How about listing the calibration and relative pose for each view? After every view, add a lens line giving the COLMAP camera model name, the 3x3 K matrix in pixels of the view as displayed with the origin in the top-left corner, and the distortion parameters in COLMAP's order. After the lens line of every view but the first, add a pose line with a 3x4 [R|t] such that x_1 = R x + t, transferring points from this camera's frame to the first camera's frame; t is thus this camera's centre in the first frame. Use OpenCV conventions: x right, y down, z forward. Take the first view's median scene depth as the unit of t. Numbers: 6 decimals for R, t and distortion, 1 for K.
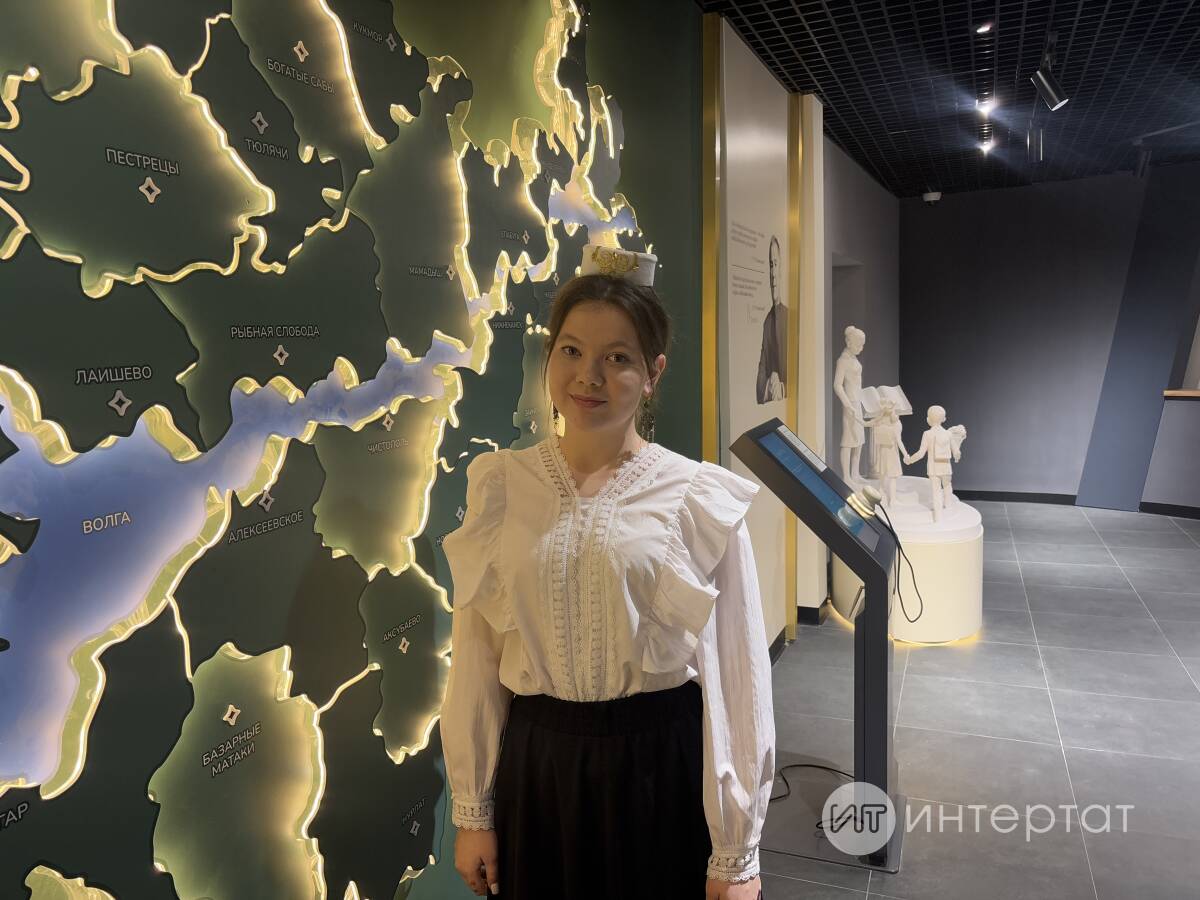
lens RADIAL K [[911.9, 0, 600.0], [0, 911.9, 450.0], [0, 0, 1]] dist [0.057634, -0.002917]
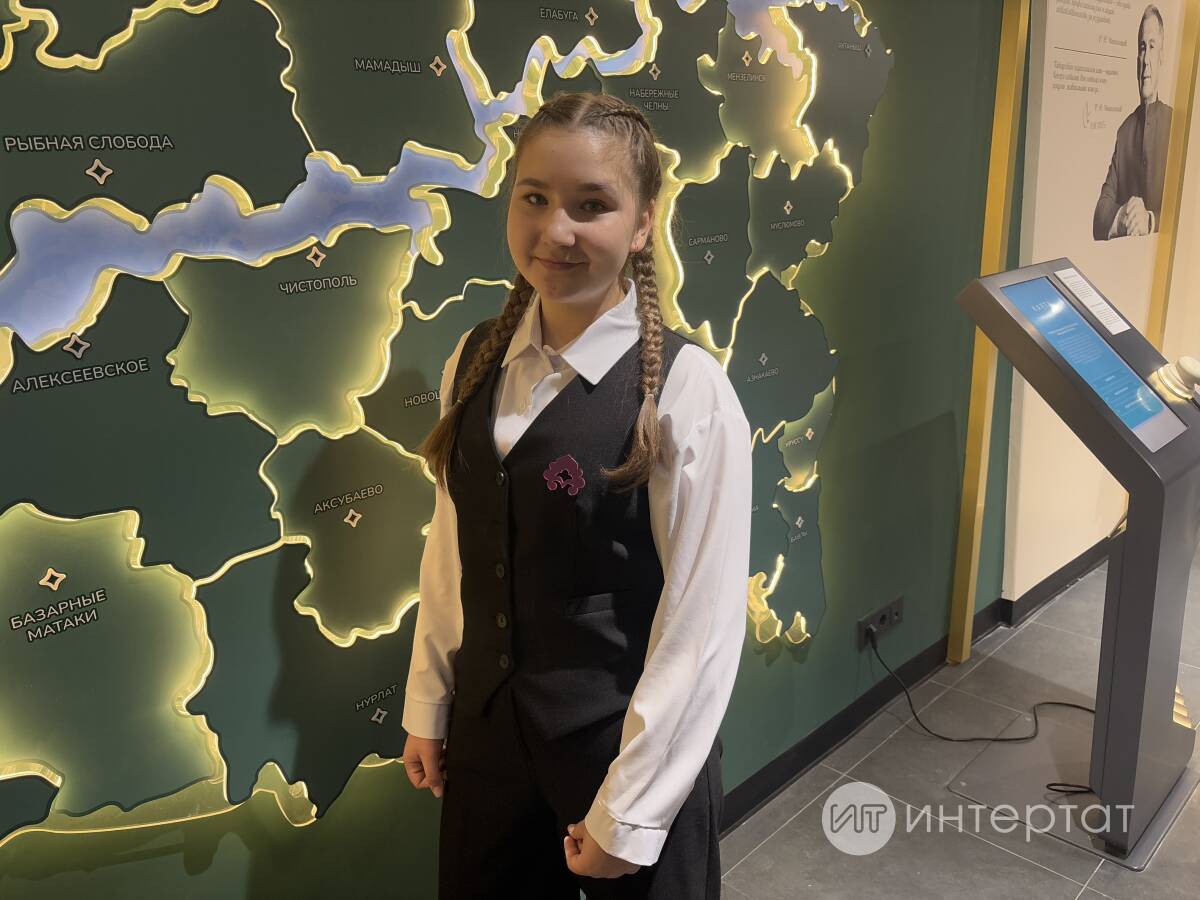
lens RADIAL K [[908.9, 0, 597.4], [0, 908.9, 429.0], [0, 0, 1]] dist [0.053013, -0.063802]
pose [[0.906749, 0.085597, -0.412891, 0.331650], [-0.023042, 0.987775, 0.154174, -0.008770], [0.421040, -0.130283, 0.897637, 0.318334]]
